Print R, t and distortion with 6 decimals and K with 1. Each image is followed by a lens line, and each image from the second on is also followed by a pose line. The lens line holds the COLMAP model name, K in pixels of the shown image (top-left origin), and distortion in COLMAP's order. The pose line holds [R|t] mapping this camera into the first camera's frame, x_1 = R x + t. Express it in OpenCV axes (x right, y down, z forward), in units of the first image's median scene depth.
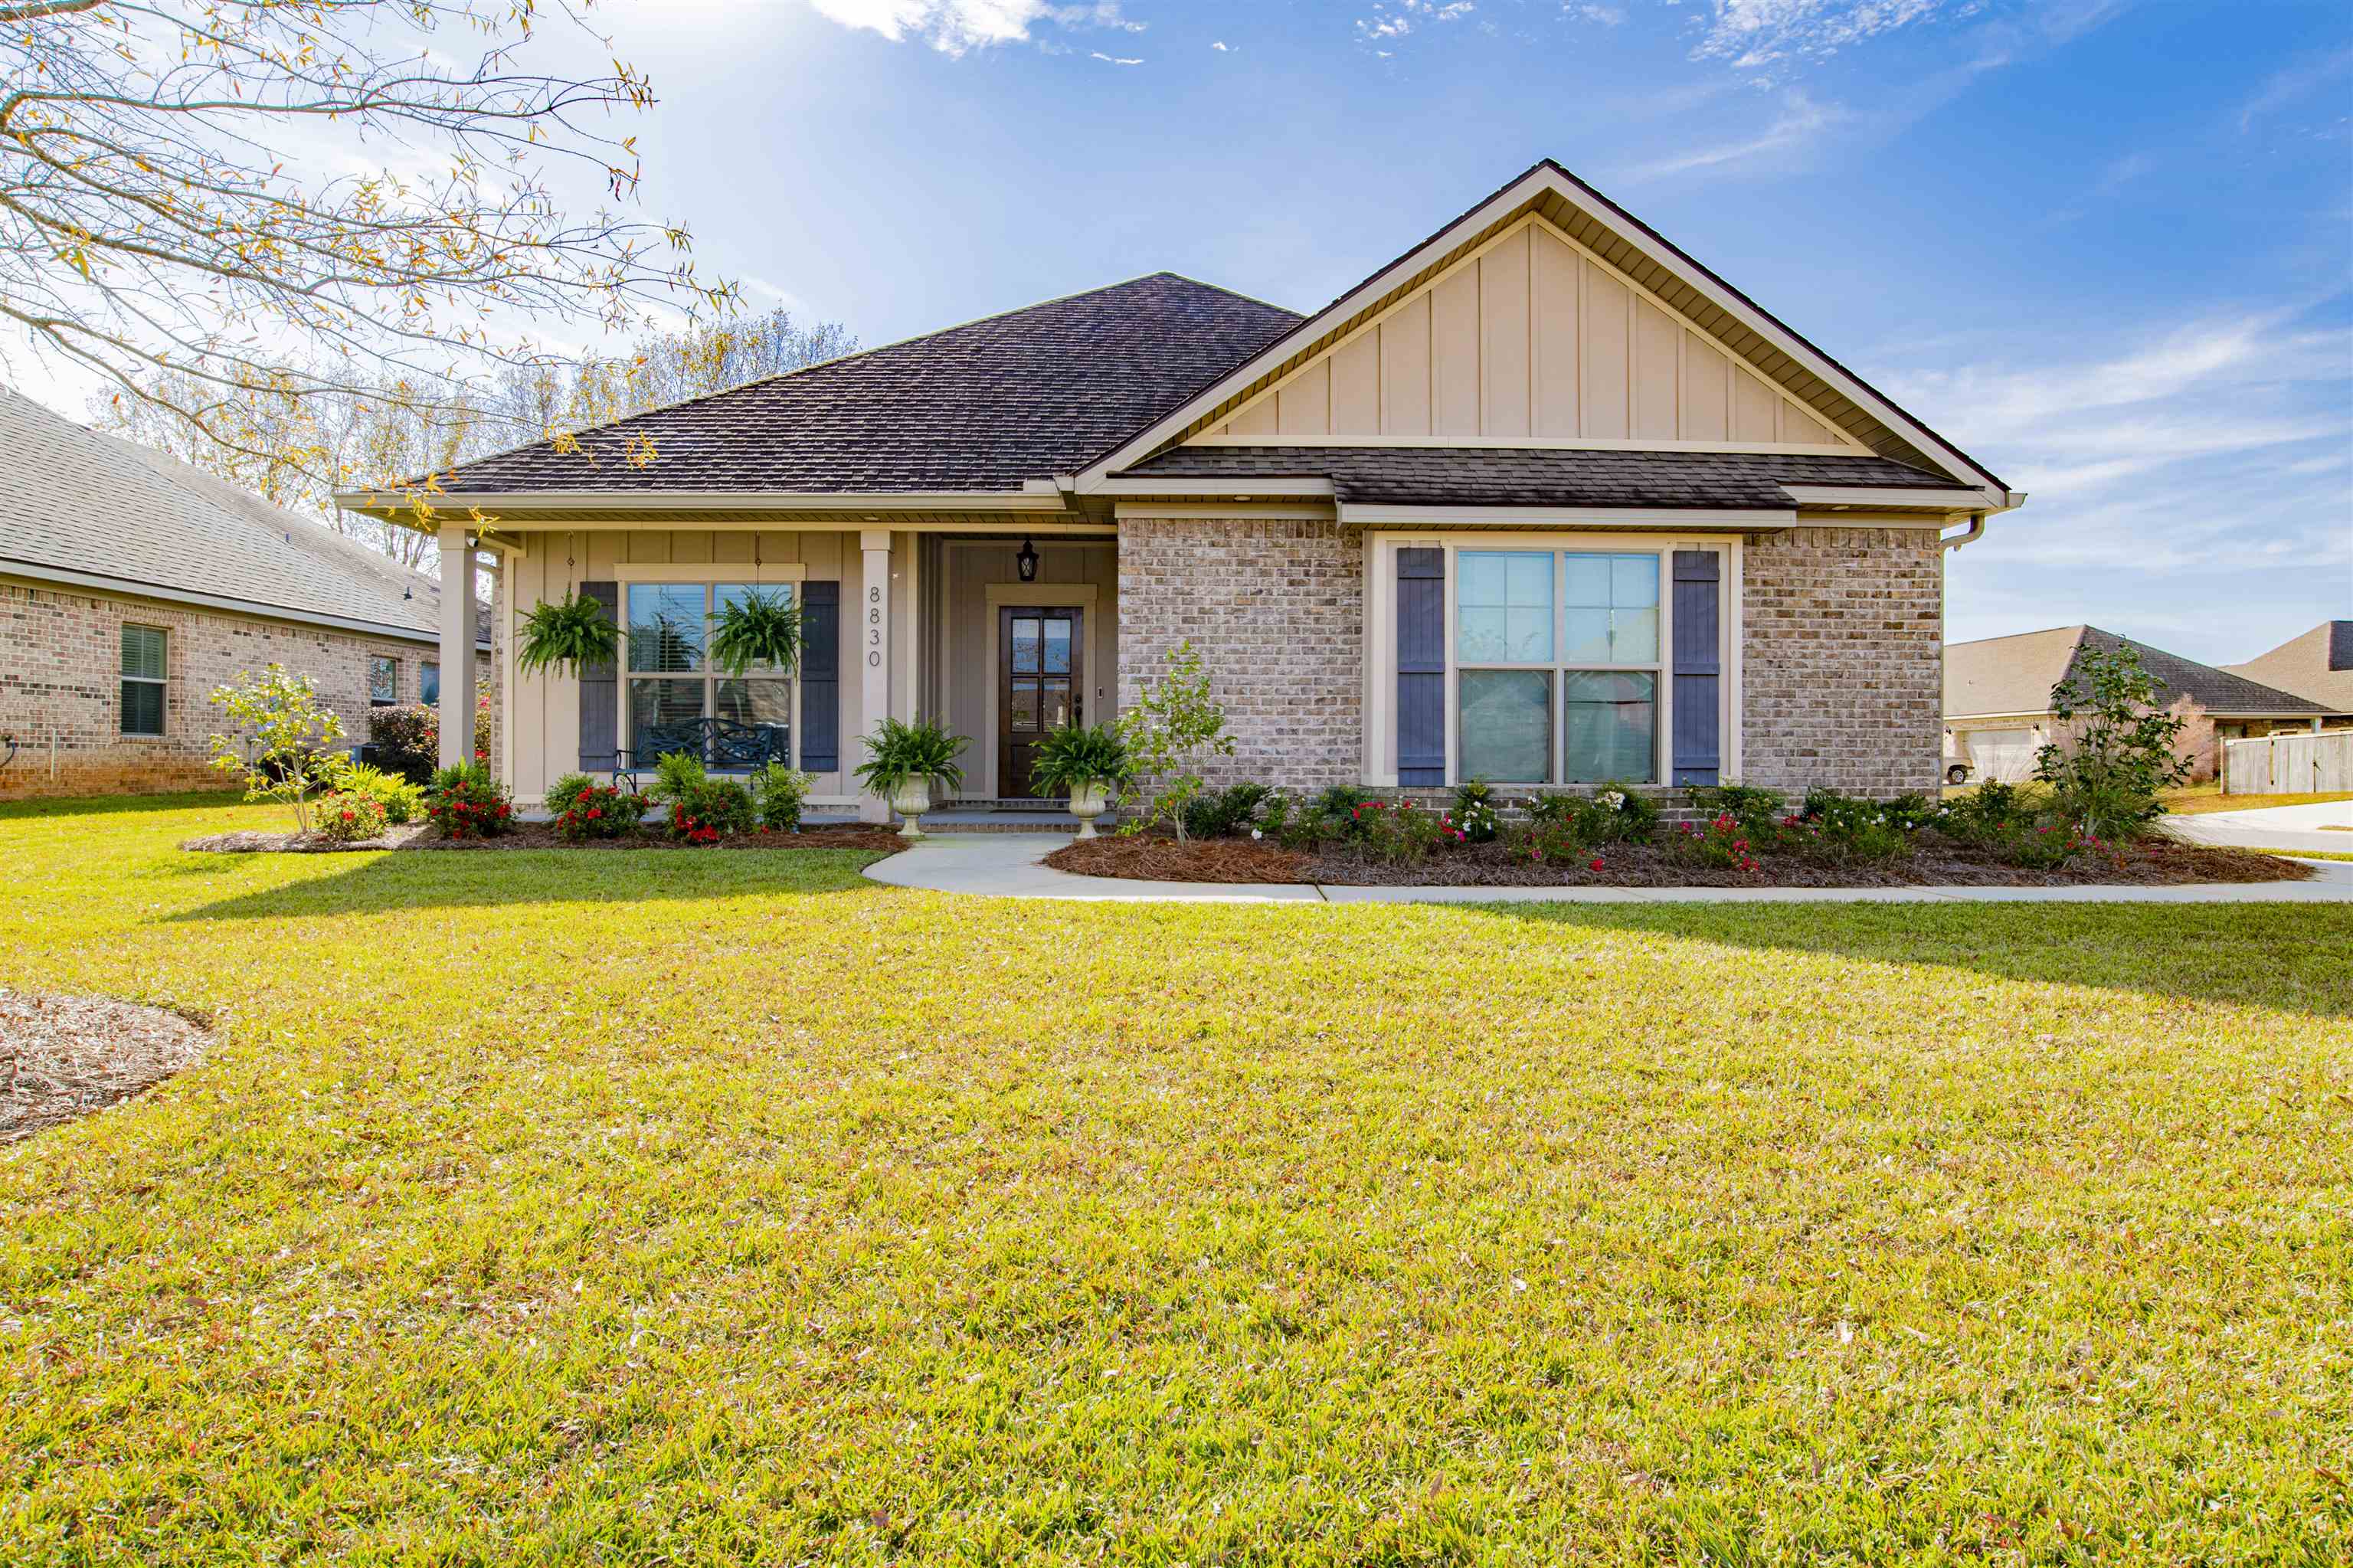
lens RADIAL K [[1293.3, 0, 1183.1], [0, 1293.3, 768.8], [0, 0, 1]] dist [-0.065298, 0.029852]
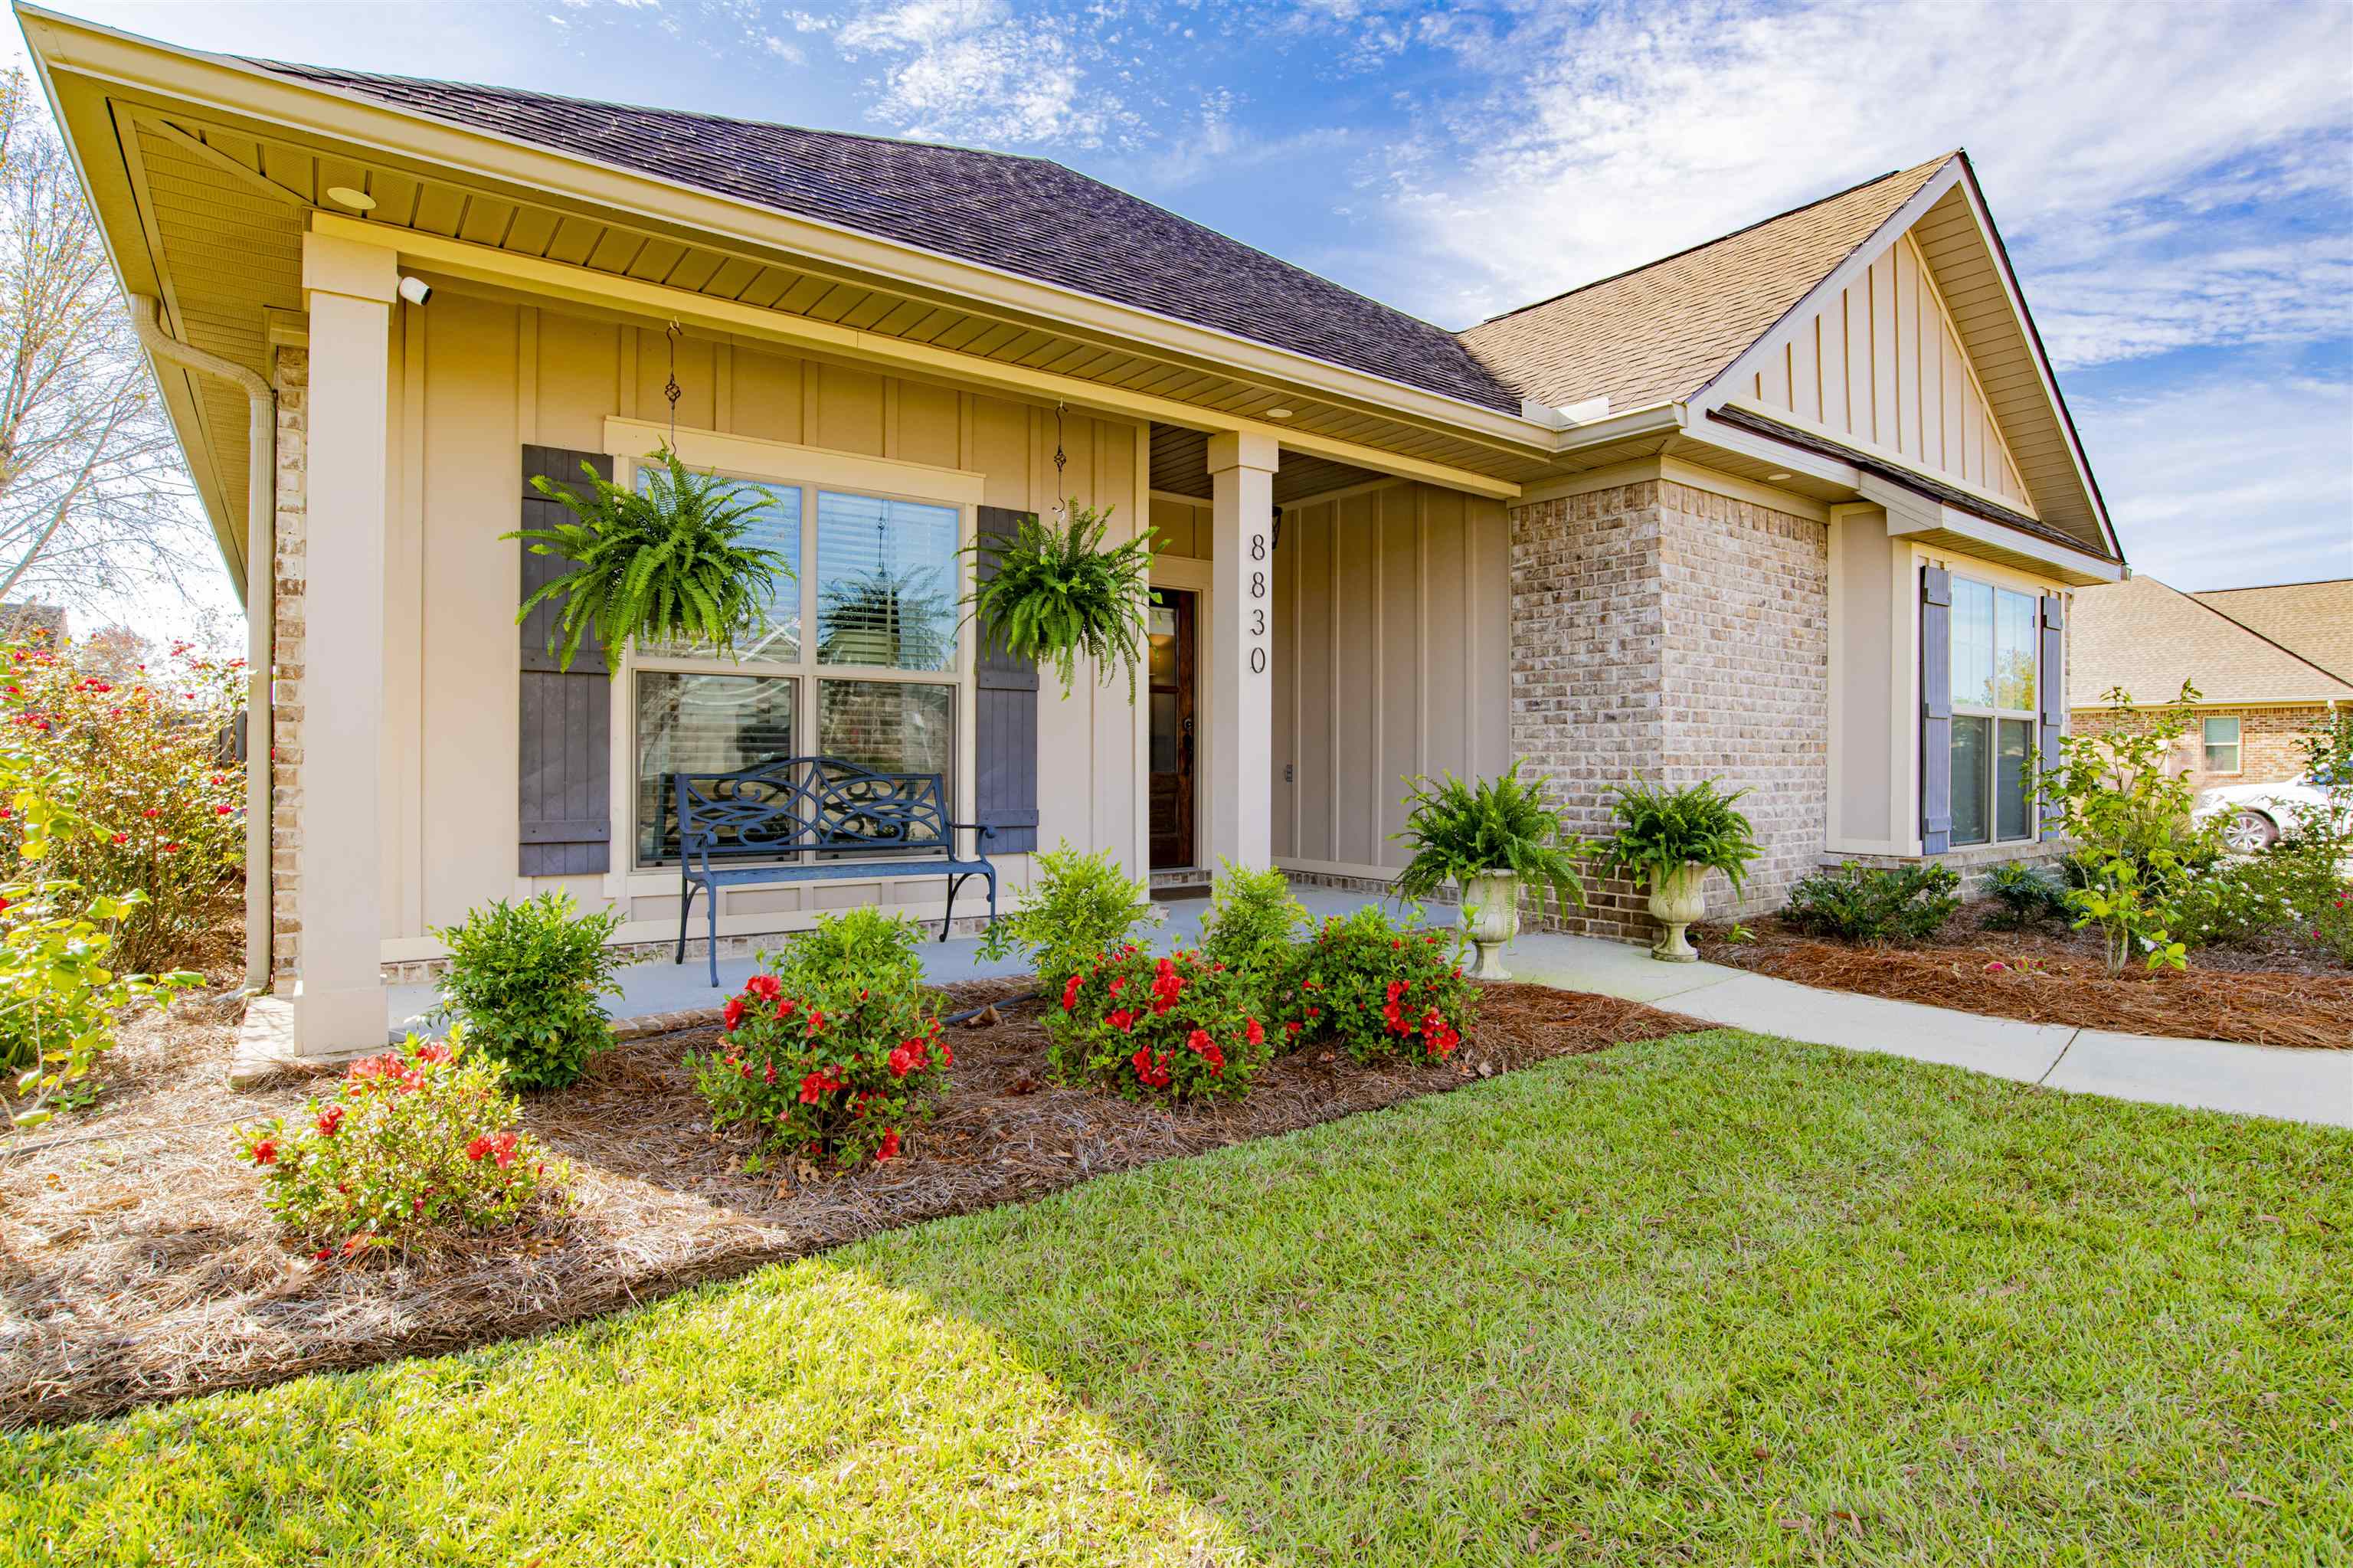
lens RADIAL K [[1208.8, 0, 1200.3], [0, 1208.8, 767.7], [0, 0, 1]] dist [-0.071222, 0.031271]
pose [[0.809758, -0.000913, 0.586763, -0.615999], [0.002051, 0.999997, -0.001274, -0.040445], [-0.586760, 0.002235, 0.809758, 0.628086]]
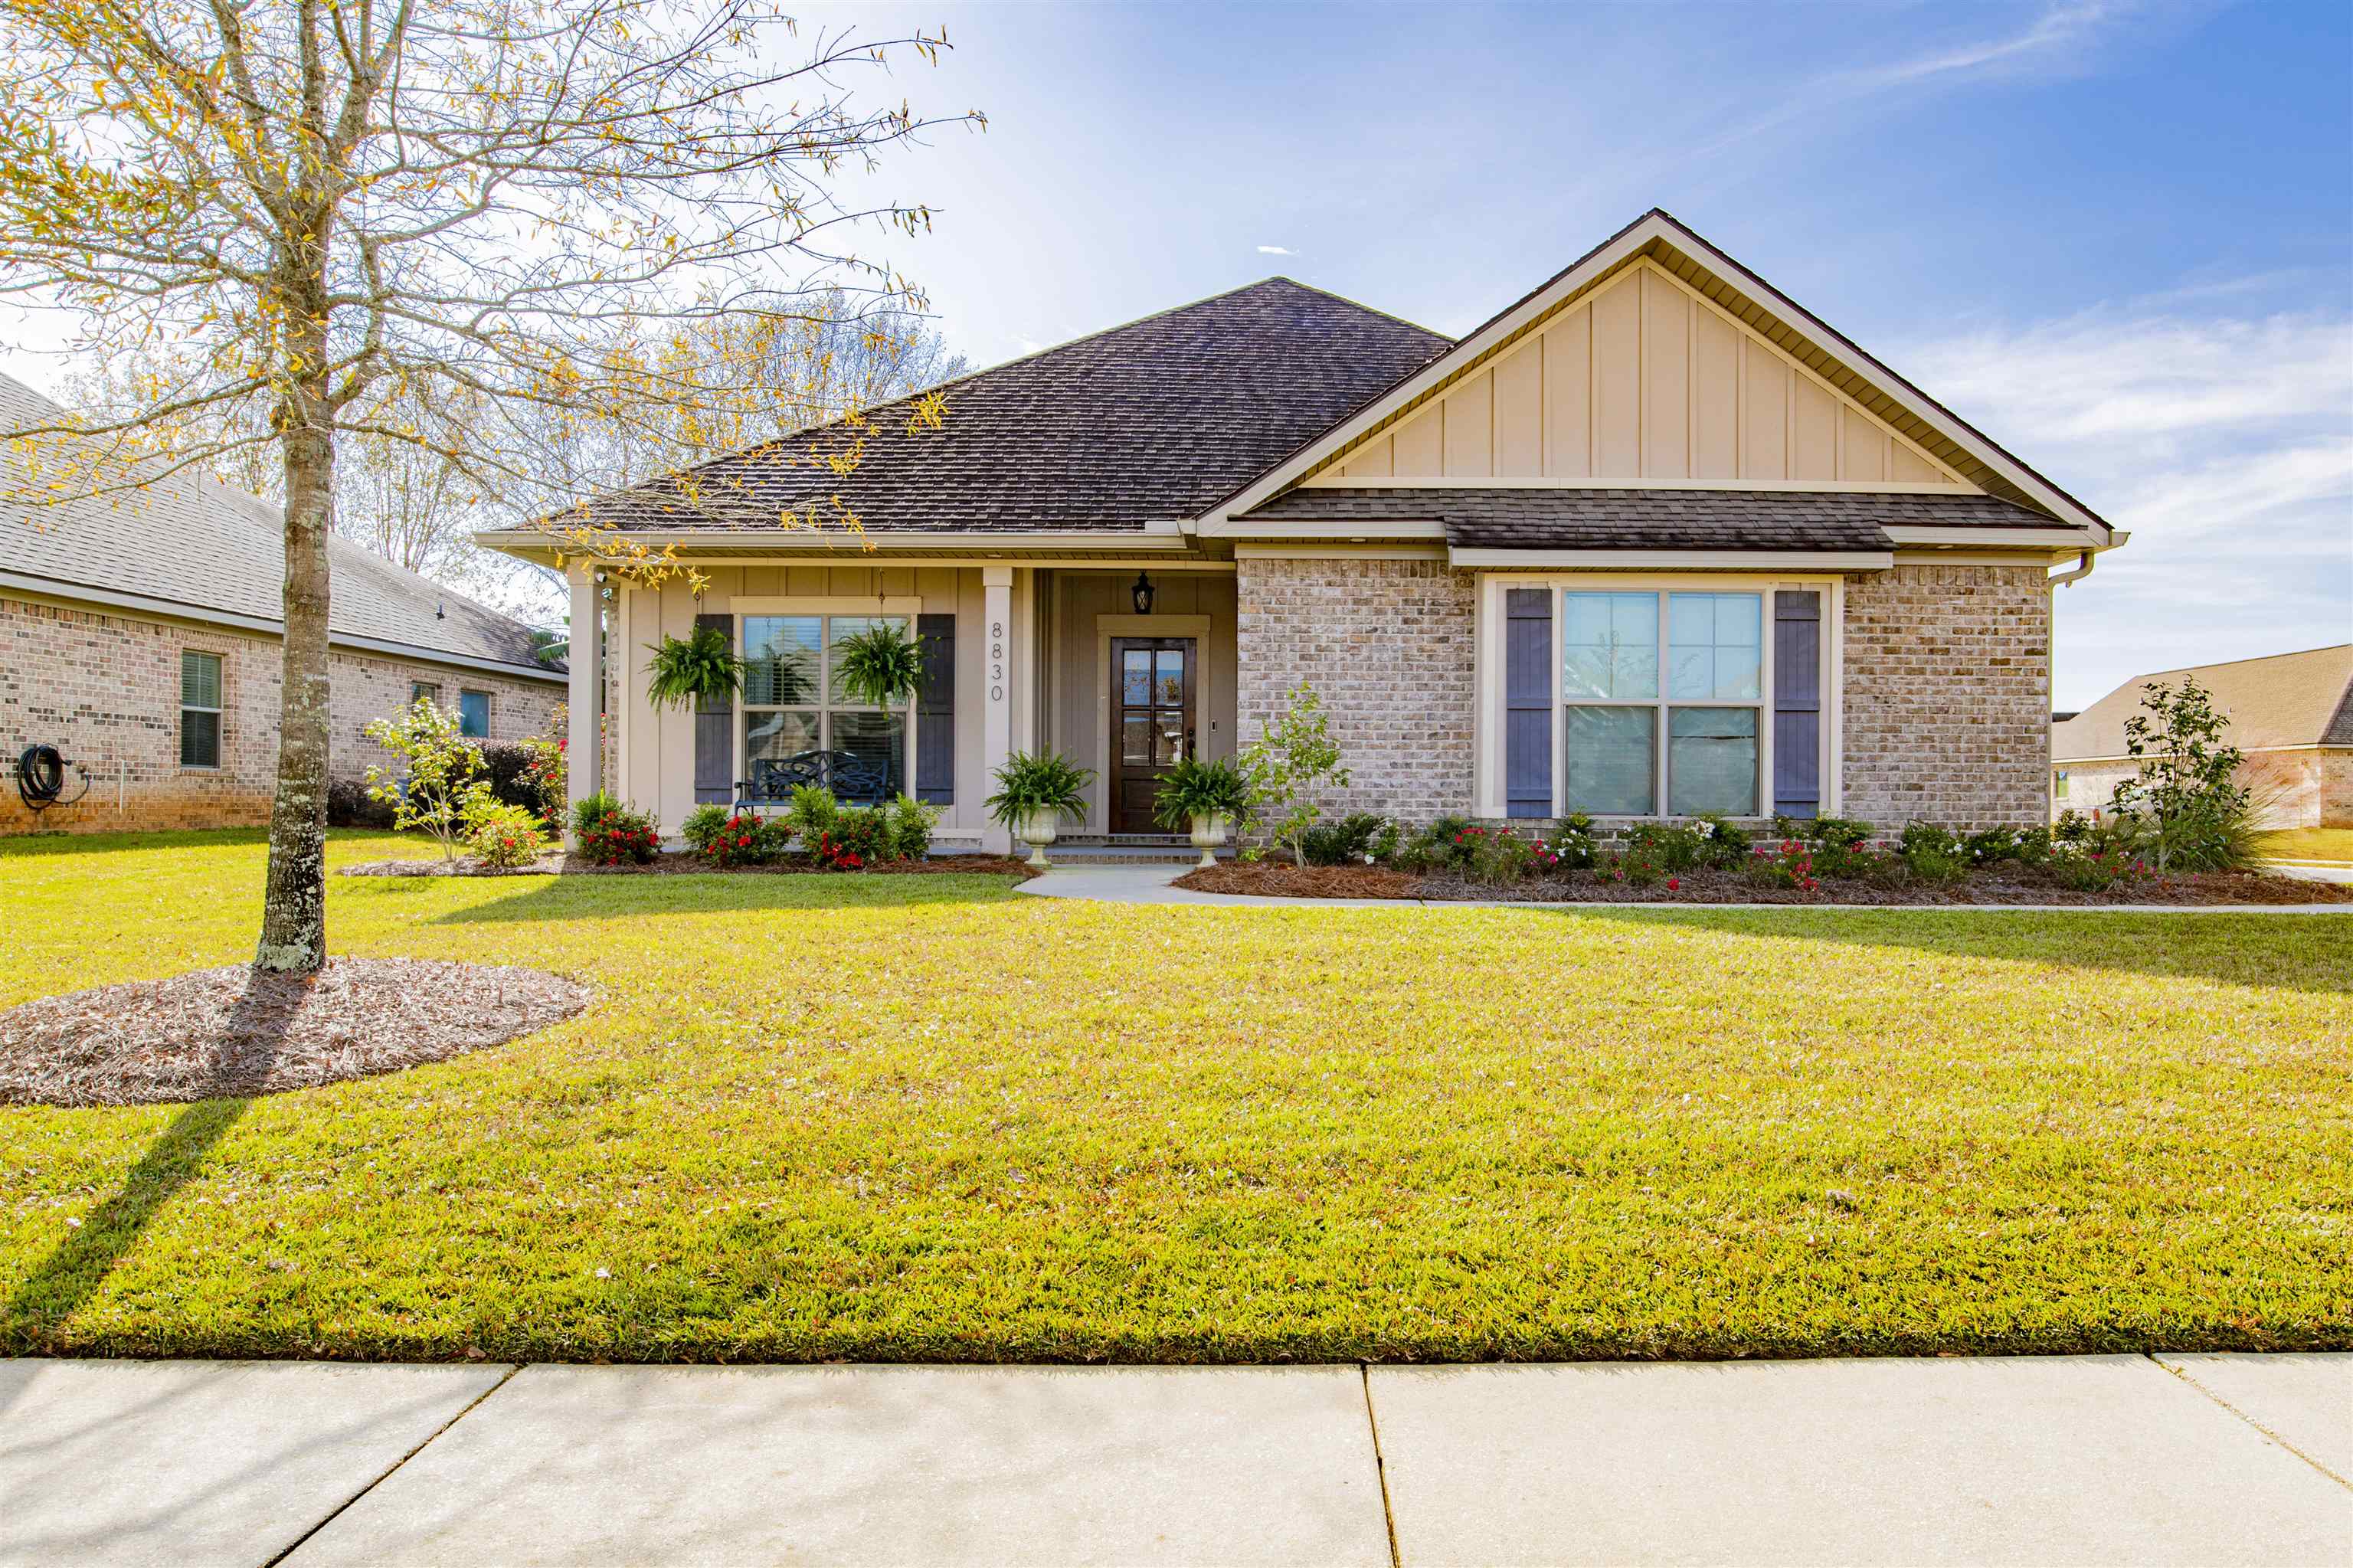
lens RADIAL K [[1556.5, 0, 1271.6], [0, 1556.5, 810.5], [0, 0, 1]] dist [-0.037405, 0.000174]
pose [[0.999915, 0.002275, -0.012850, -0.006826], [-0.002293, 0.999996, -0.001447, 0.009244], [0.012847, 0.001476, 0.999916, -0.243568]]
